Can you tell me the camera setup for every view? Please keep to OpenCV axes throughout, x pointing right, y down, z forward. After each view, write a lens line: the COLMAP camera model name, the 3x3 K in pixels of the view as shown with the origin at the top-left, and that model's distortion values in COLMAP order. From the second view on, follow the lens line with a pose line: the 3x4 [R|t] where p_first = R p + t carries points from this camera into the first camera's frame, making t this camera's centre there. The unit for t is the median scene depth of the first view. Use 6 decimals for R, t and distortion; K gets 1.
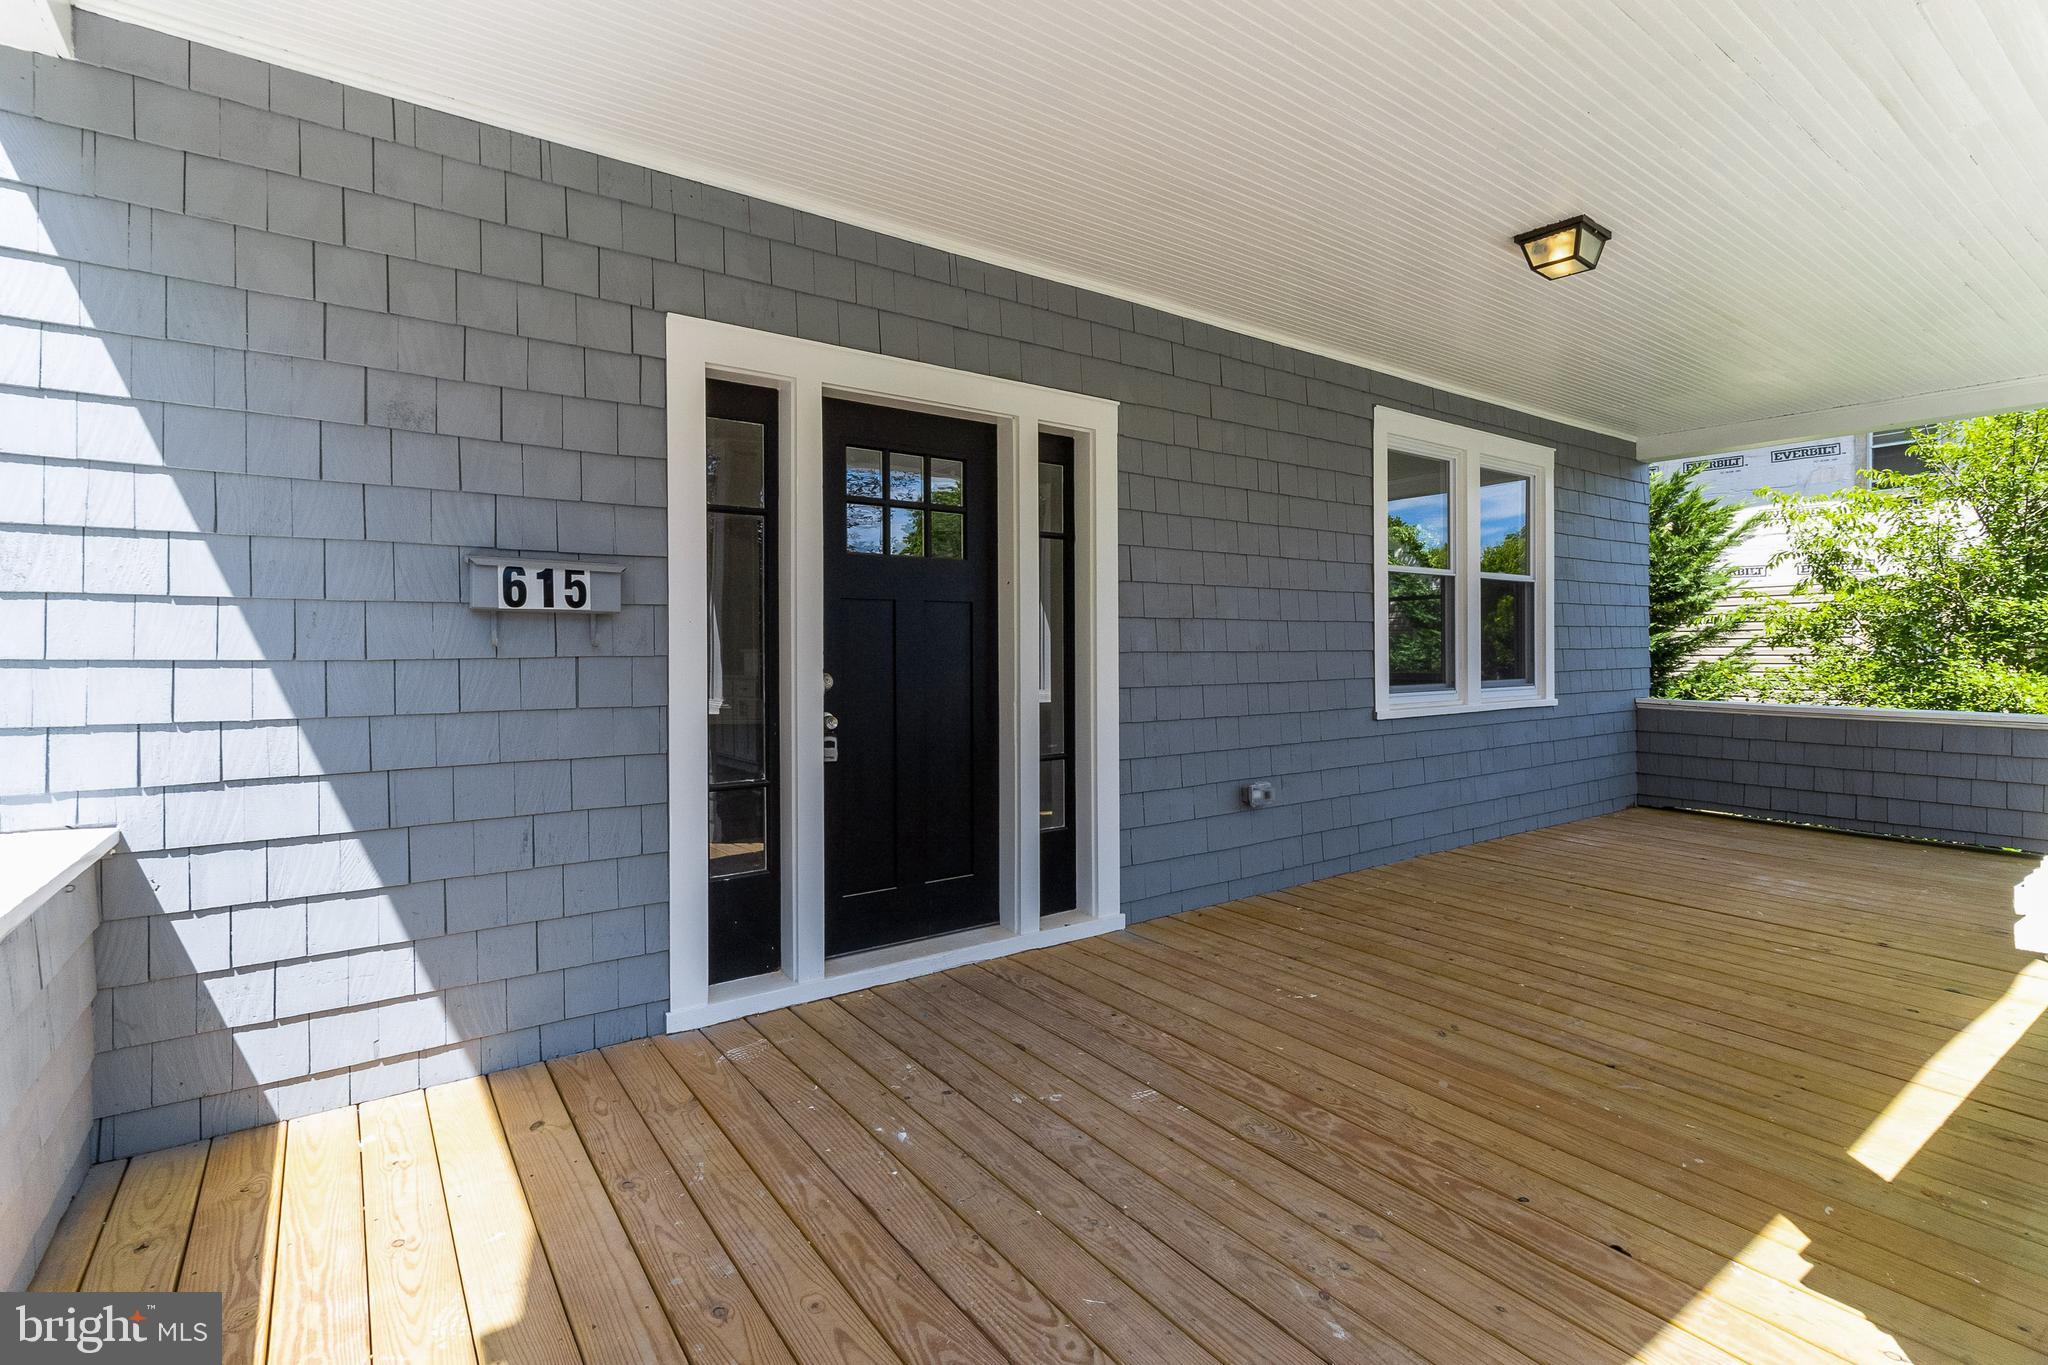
lens RADIAL K [[957.6, 0, 1022.0], [0, 957.6, 669.3], [0, 0, 1]] dist [0.002387, 0.000286]
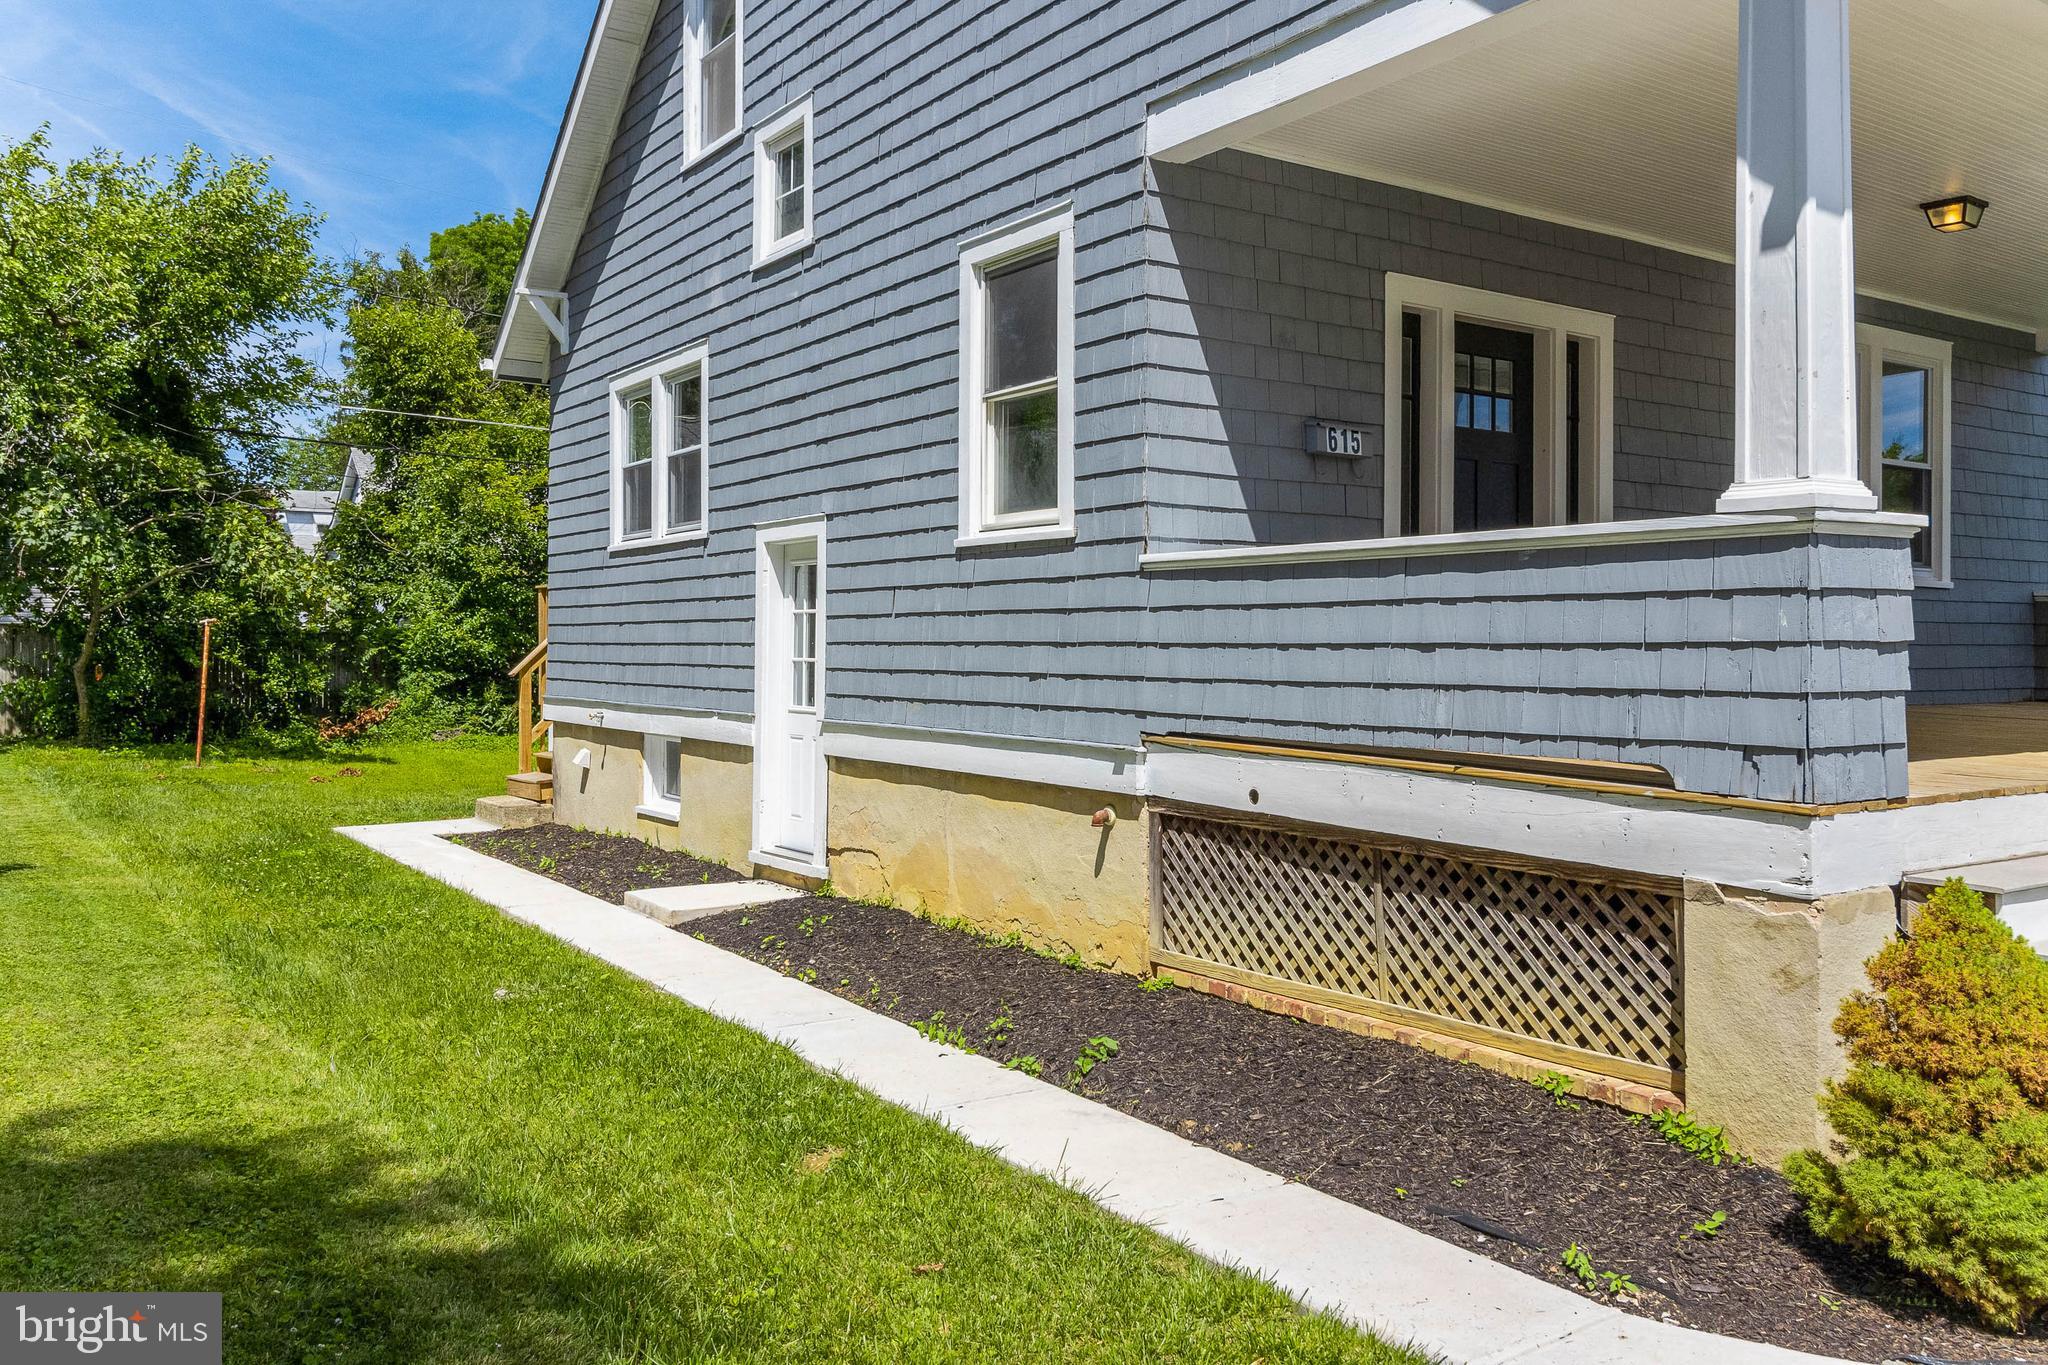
lens RADIAL K [[1617.4, 0, 1025.8], [0, 1617.4, 674.0], [0, 0, 1]] dist [0.000100, 0.000164]
pose [[0.999819, 0.006696, -0.017805, -0.757333], [-0.006699, 0.999978, -0.000079, 0.249408], [0.017804, 0.000198, 0.999841, -1.407153]]
